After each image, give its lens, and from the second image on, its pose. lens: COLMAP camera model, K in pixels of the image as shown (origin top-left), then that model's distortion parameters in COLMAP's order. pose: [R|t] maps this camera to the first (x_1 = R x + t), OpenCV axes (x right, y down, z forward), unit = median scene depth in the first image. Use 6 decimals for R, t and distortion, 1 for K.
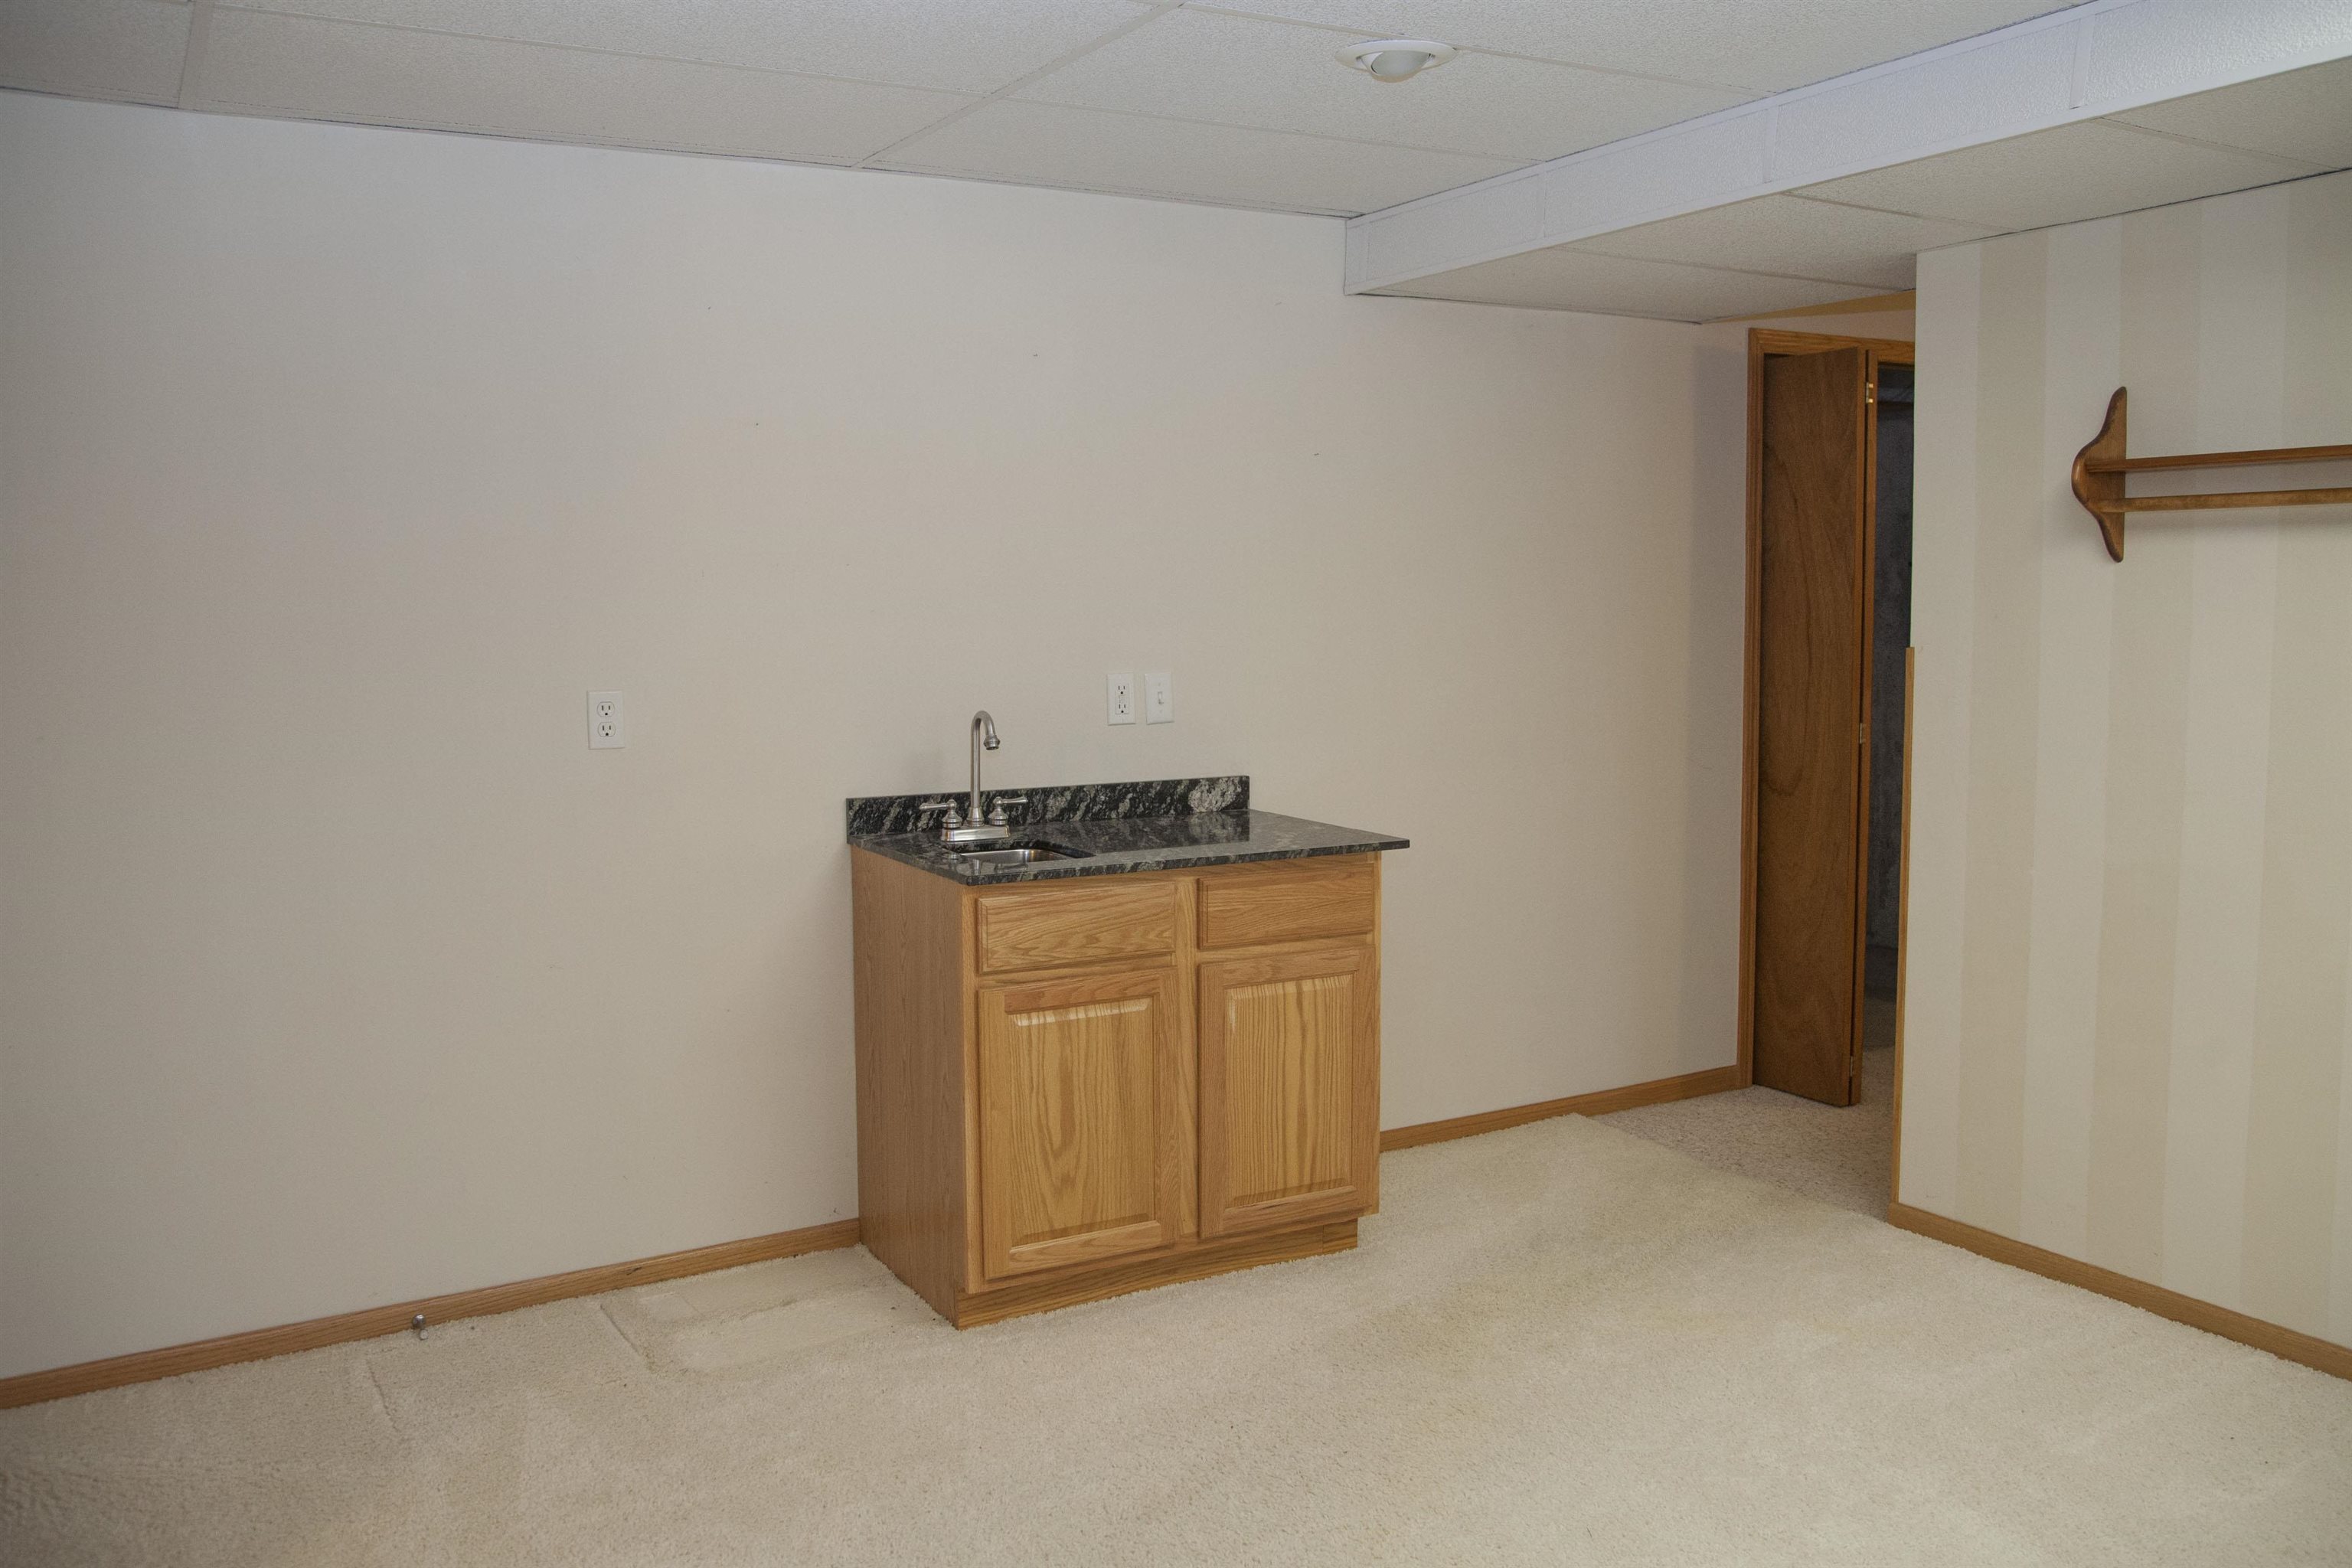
lens RADIAL K [[1895.8, 0, 1176.0], [0, 1895.8, 784.0], [0, 0, 1]] dist [-0.073800, 0.000166]
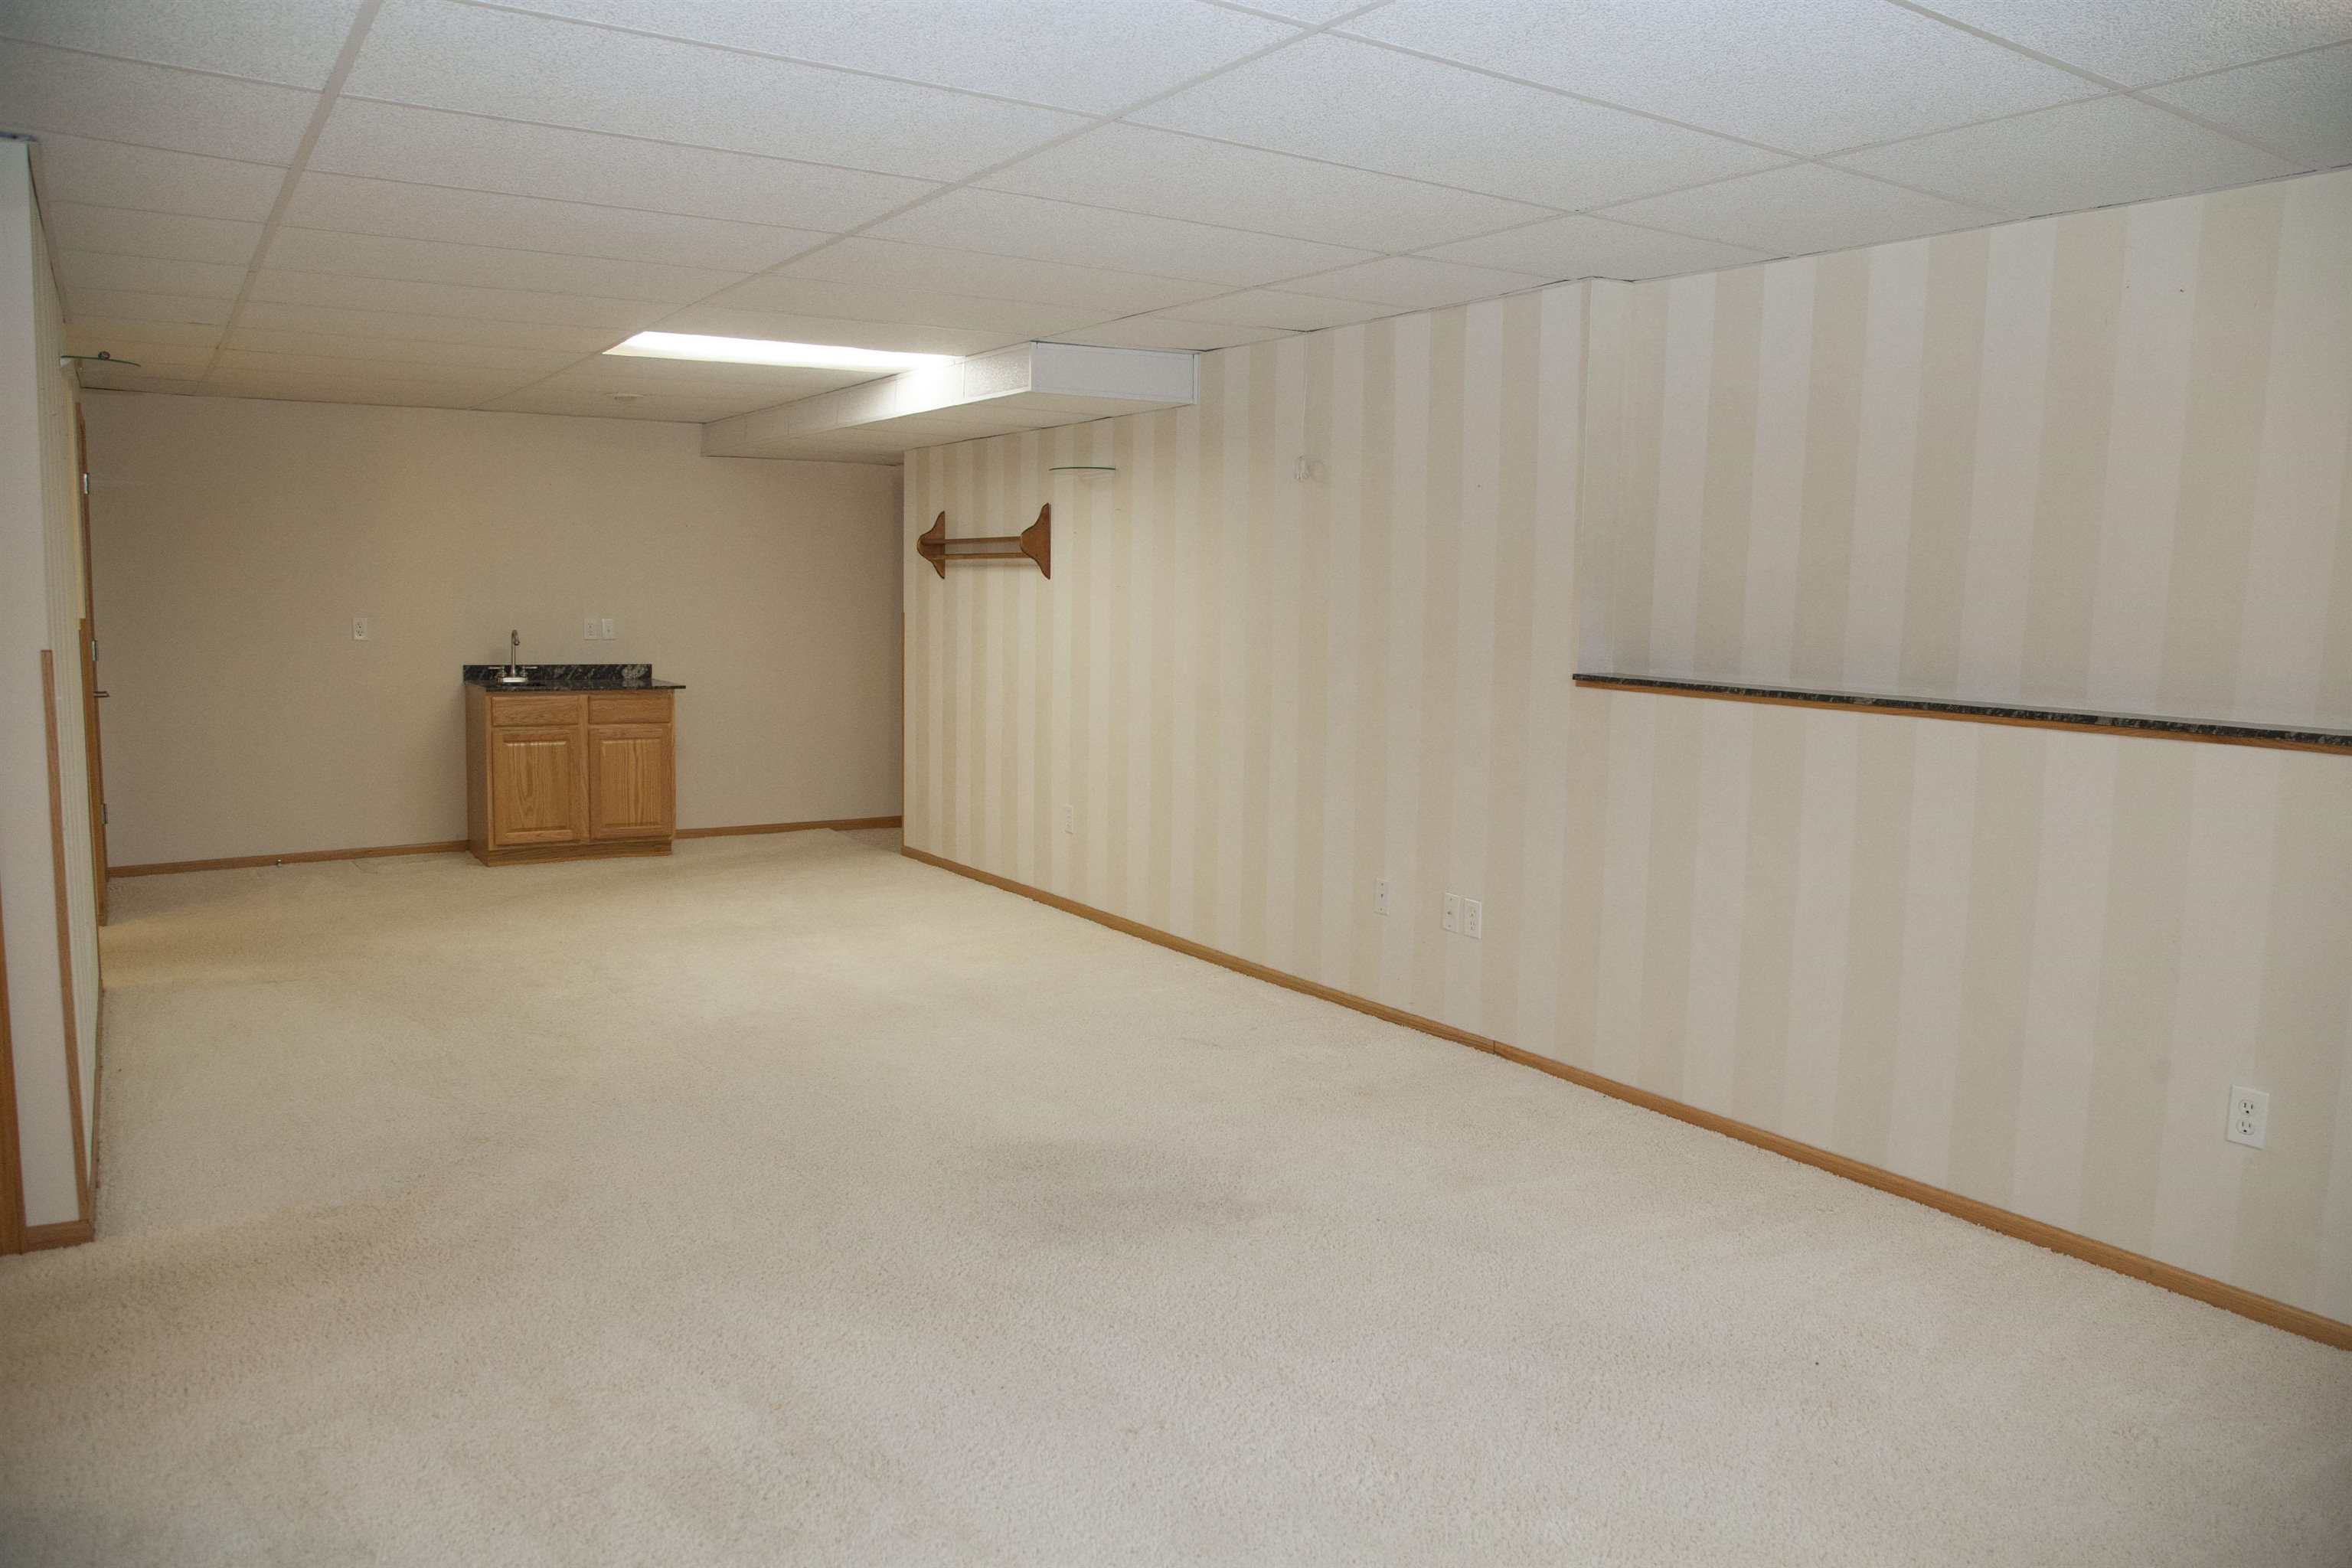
lens RADIAL K [[1638.2, 0, 1176.0], [0, 1638.2, 784.0], [0, 0, 1]] dist [-0.119562, 0.103769]
pose [[0.997419, 0.021083, 0.068637, 0.650814], [-0.021960, 0.999686, 0.012041, 0.124537], [-0.068362, -0.013518, 0.997569, -1.222894]]
